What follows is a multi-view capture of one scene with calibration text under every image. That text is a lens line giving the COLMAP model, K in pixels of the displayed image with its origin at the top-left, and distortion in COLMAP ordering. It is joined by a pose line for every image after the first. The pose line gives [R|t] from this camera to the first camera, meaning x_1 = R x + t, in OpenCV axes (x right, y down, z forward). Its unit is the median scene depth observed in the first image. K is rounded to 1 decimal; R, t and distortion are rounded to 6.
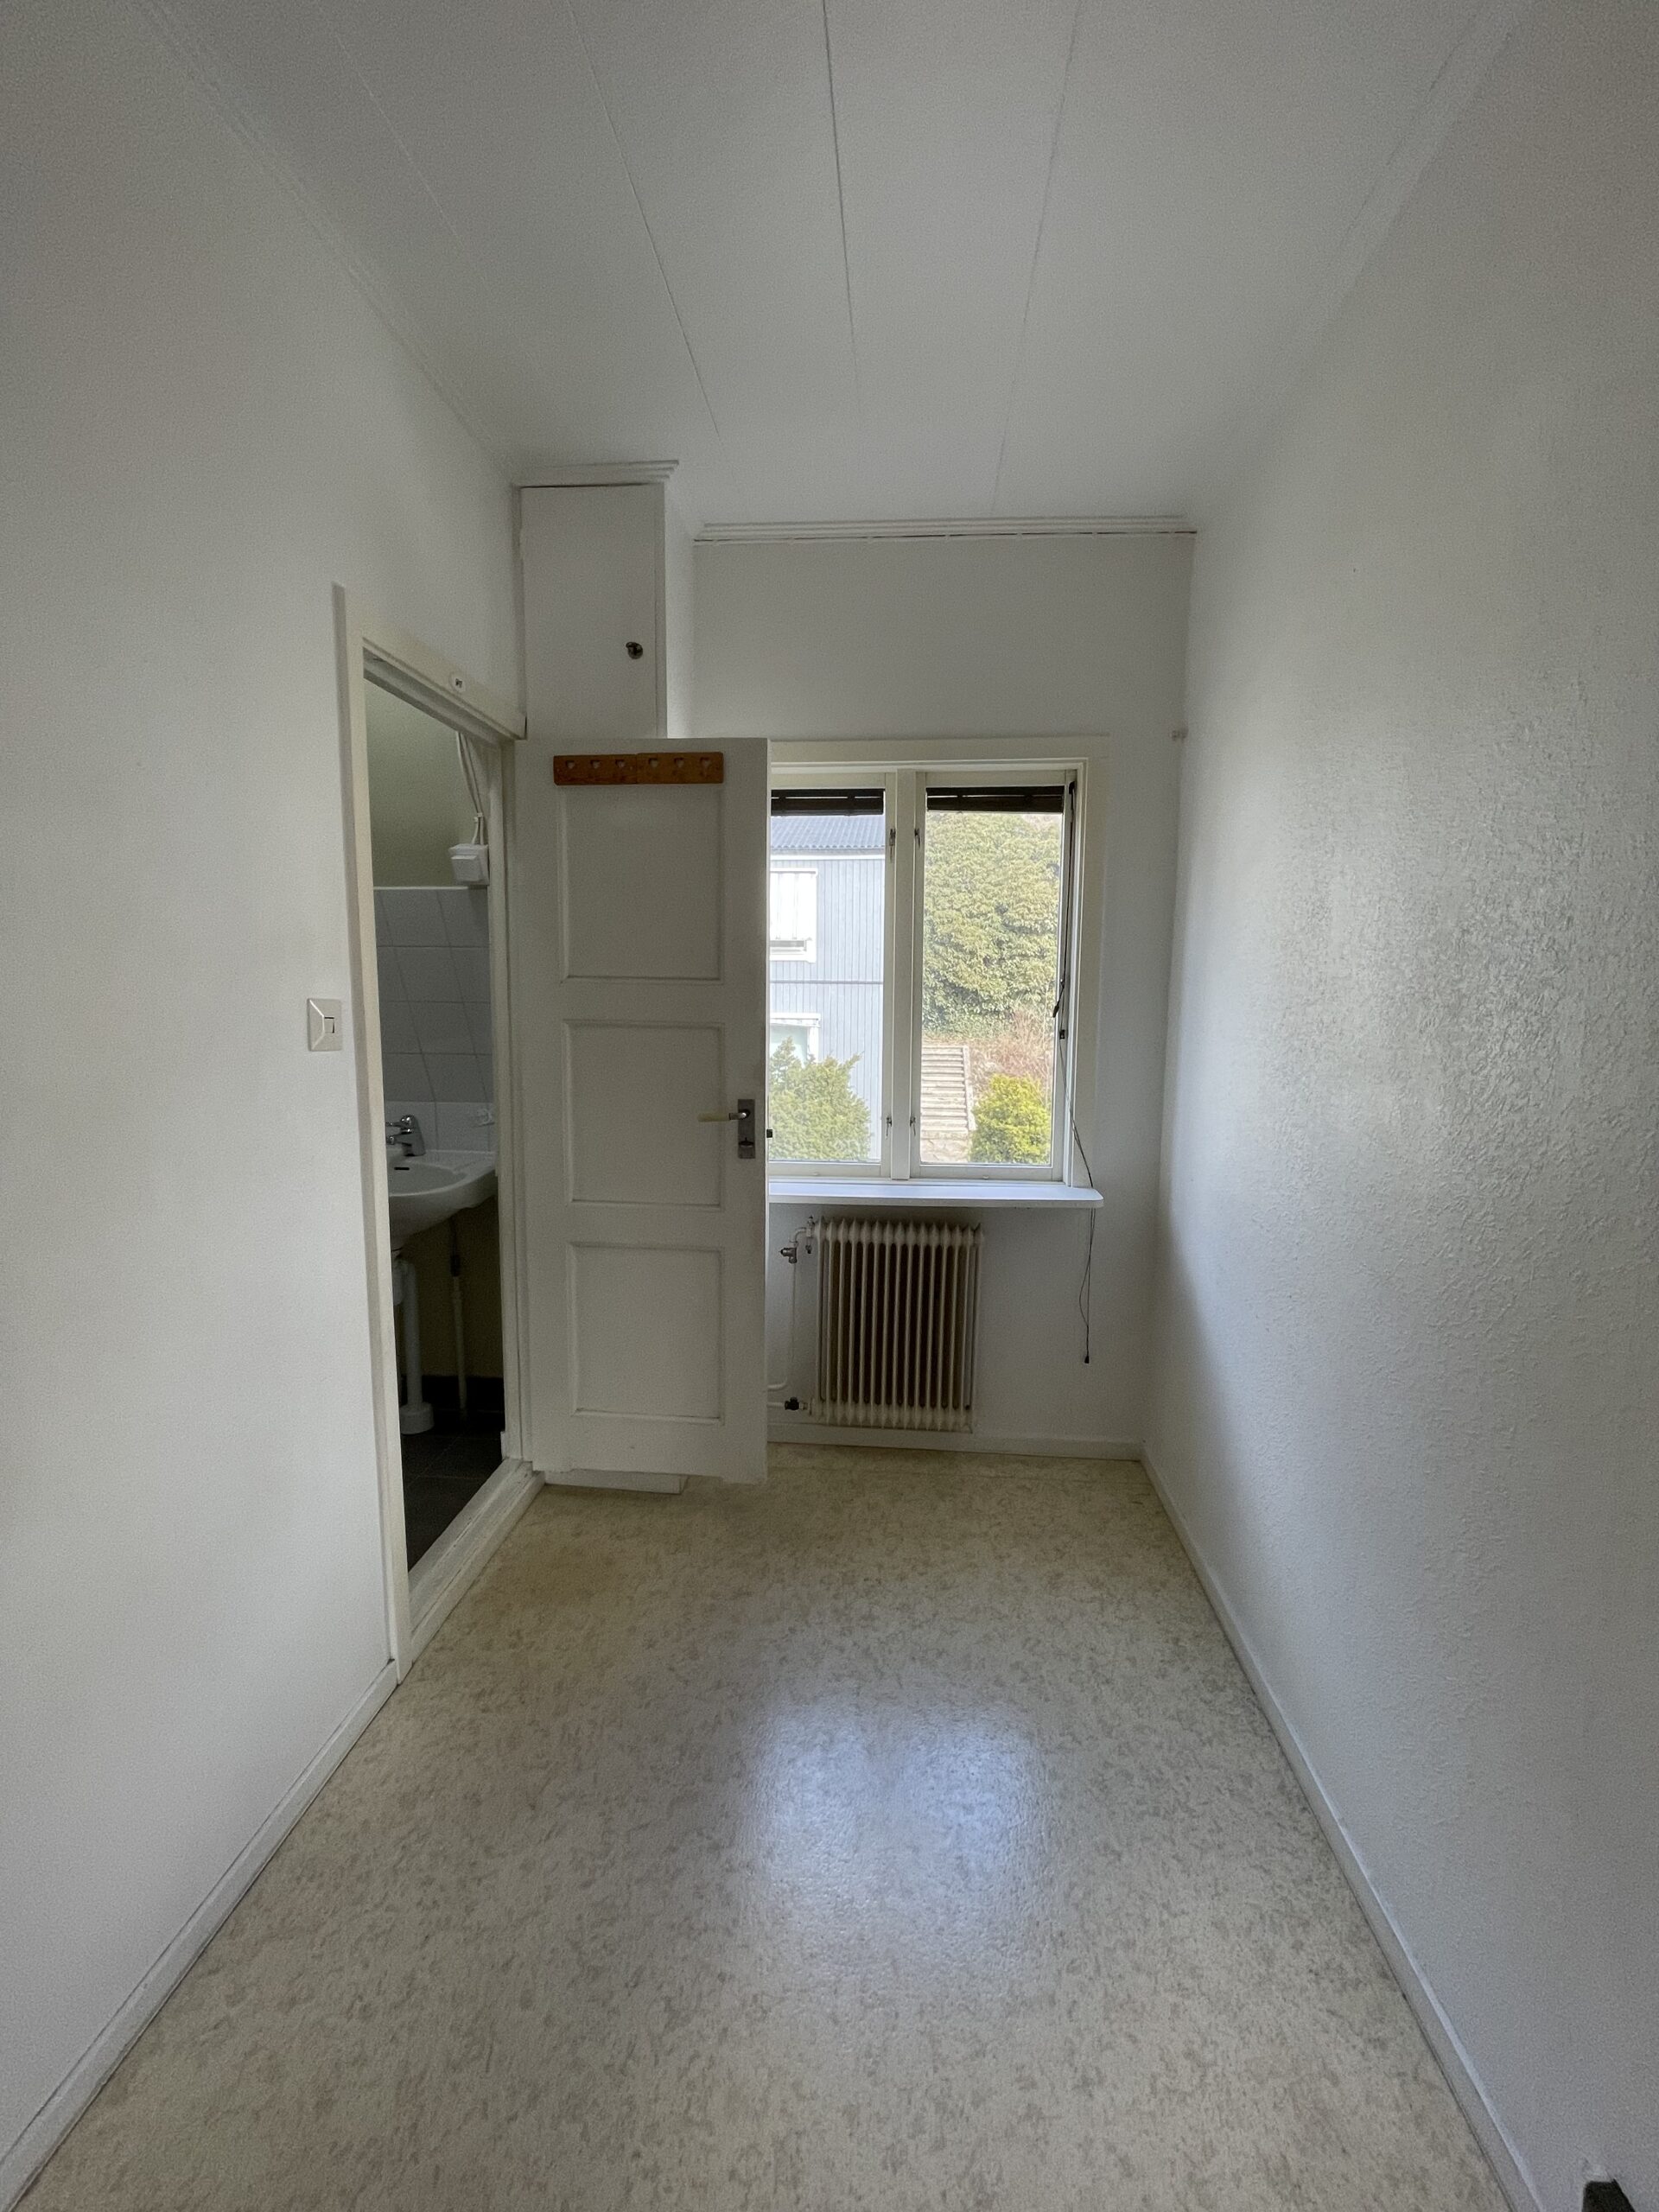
lens RADIAL K [[889.7, 0, 846.5], [0, 889.7, 1100.8], [0, 0, 1]] dist [-0.001995, 0.001494]
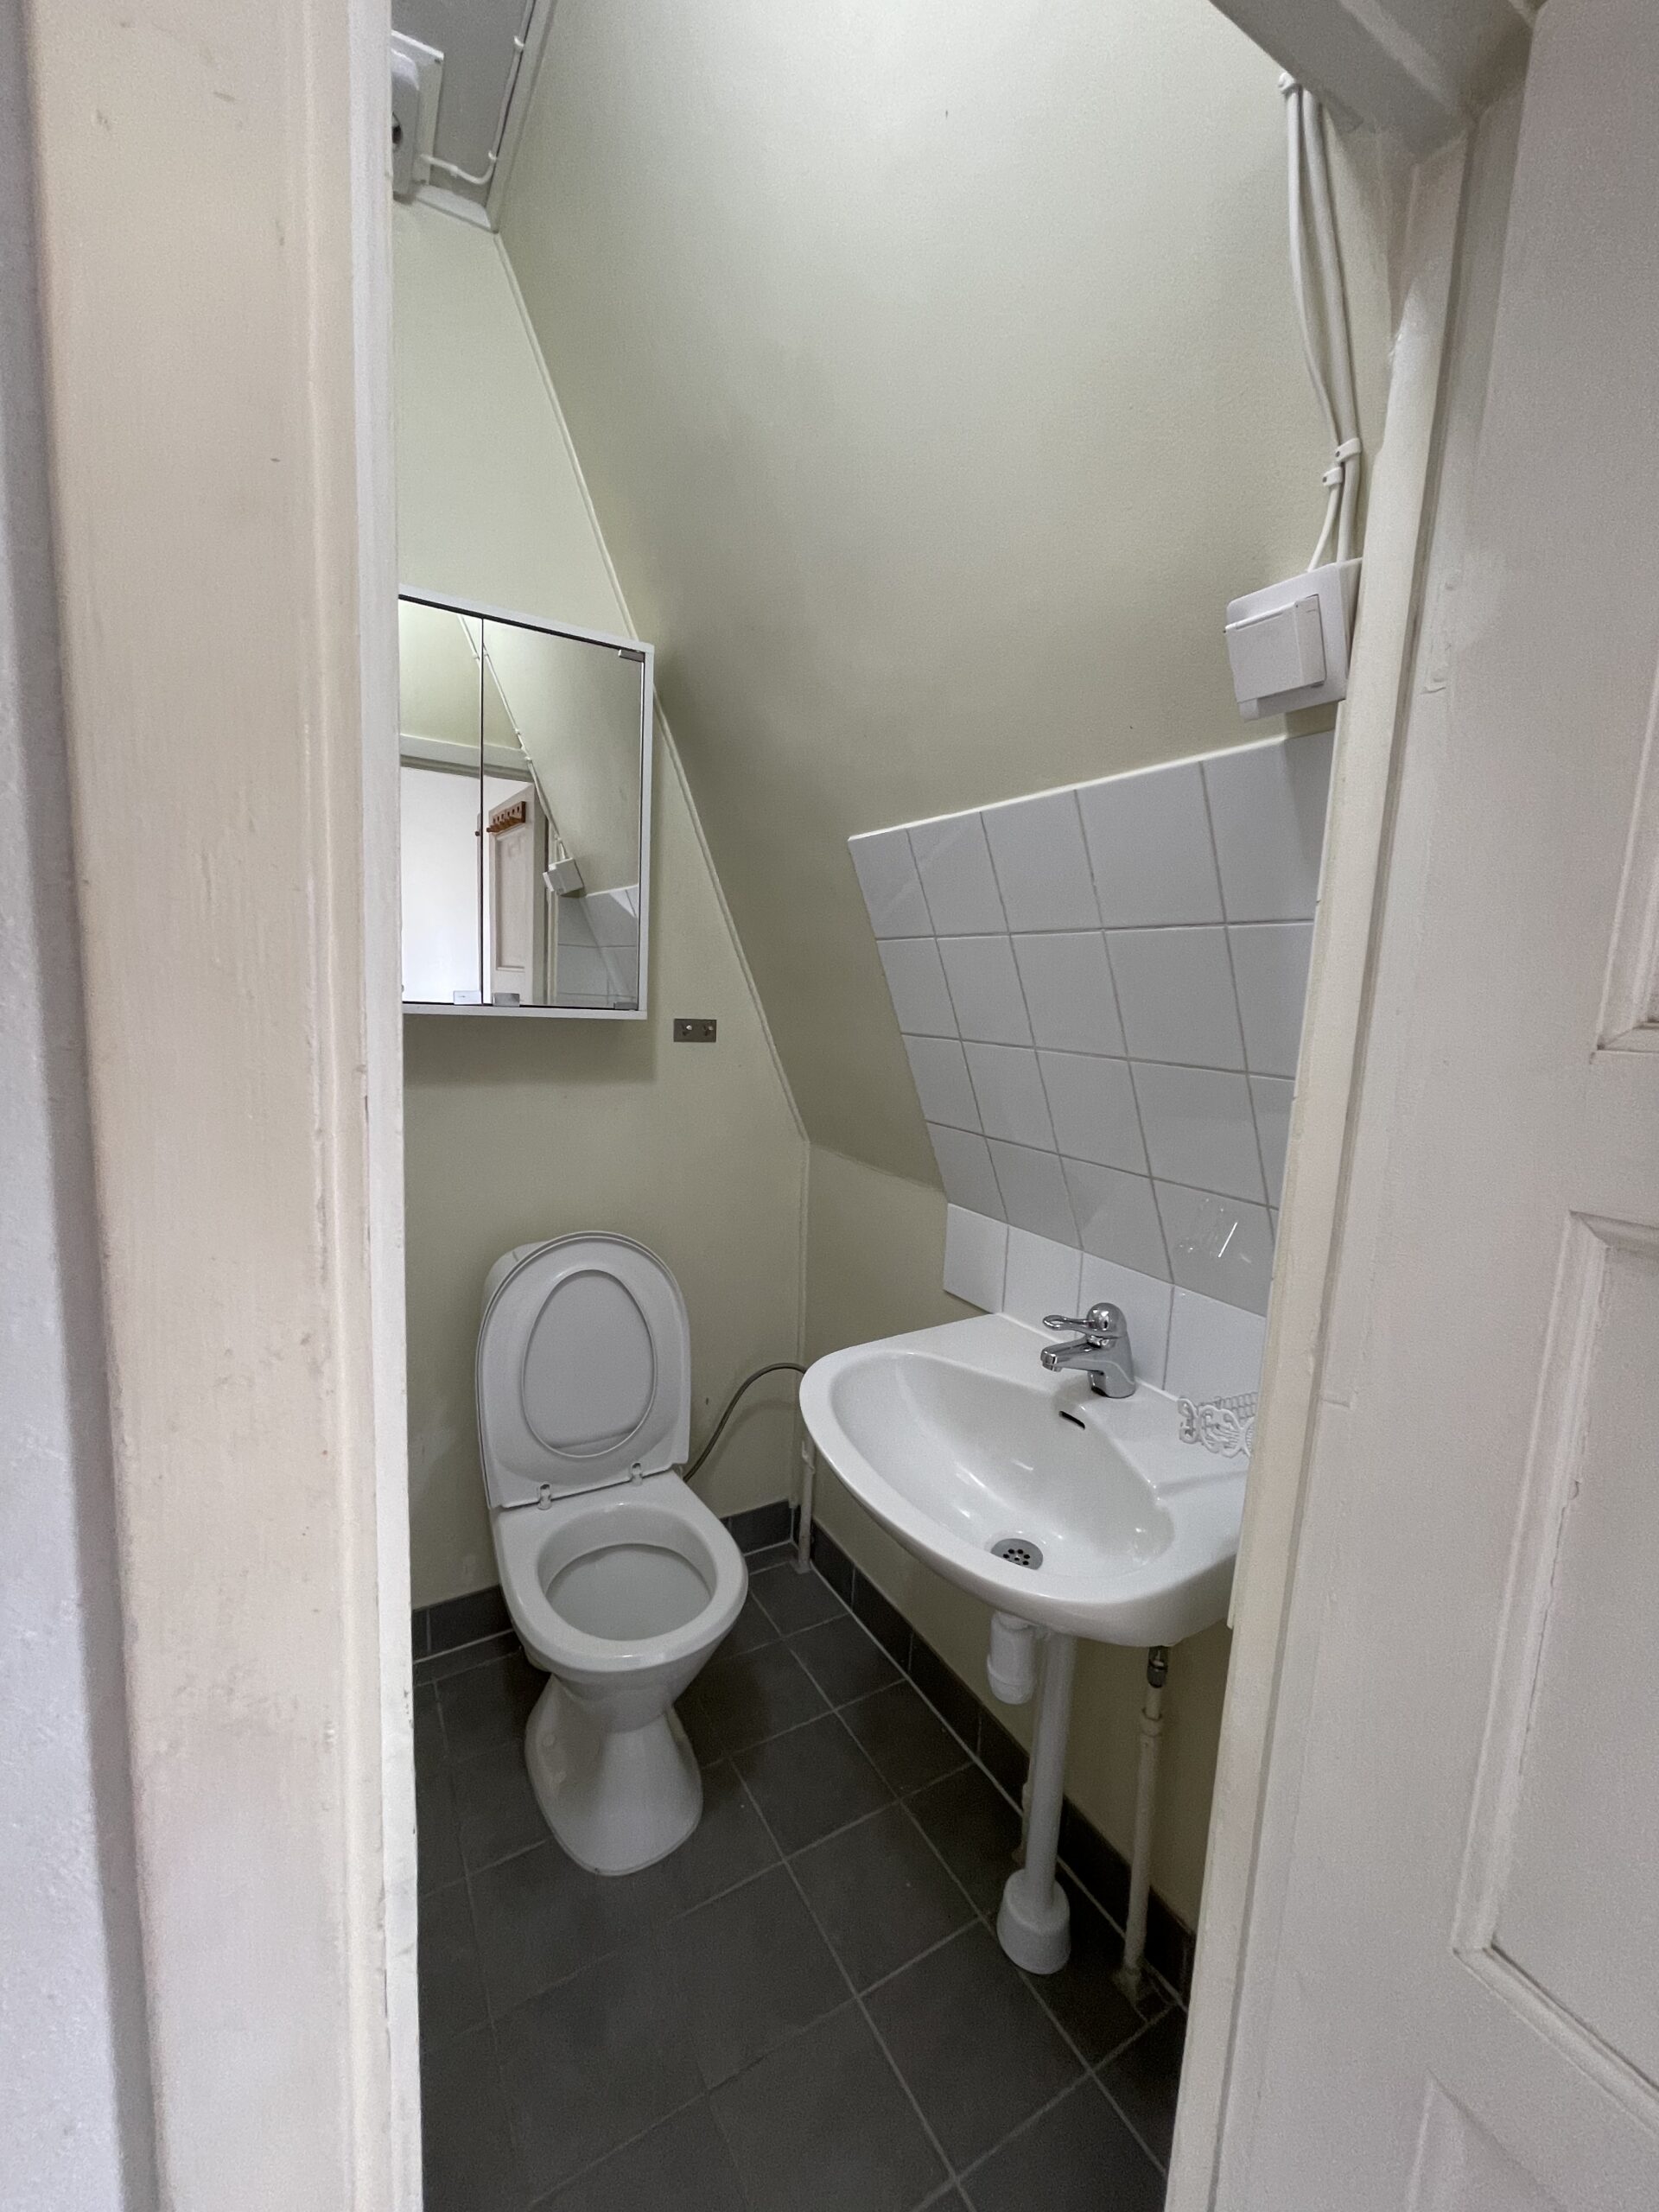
lens RADIAL K [[889.7, 0, 844.2], [0, 889.7, 1111.2], [0, 0, 1]] dist [-0.001995, 0.001494]
pose [[0.567736, 0.121596, -0.814181, -0.241575], [-0.147448, 0.988057, 0.044748, -0.097517], [0.809898, 0.094644, 0.578884, 0.713958]]
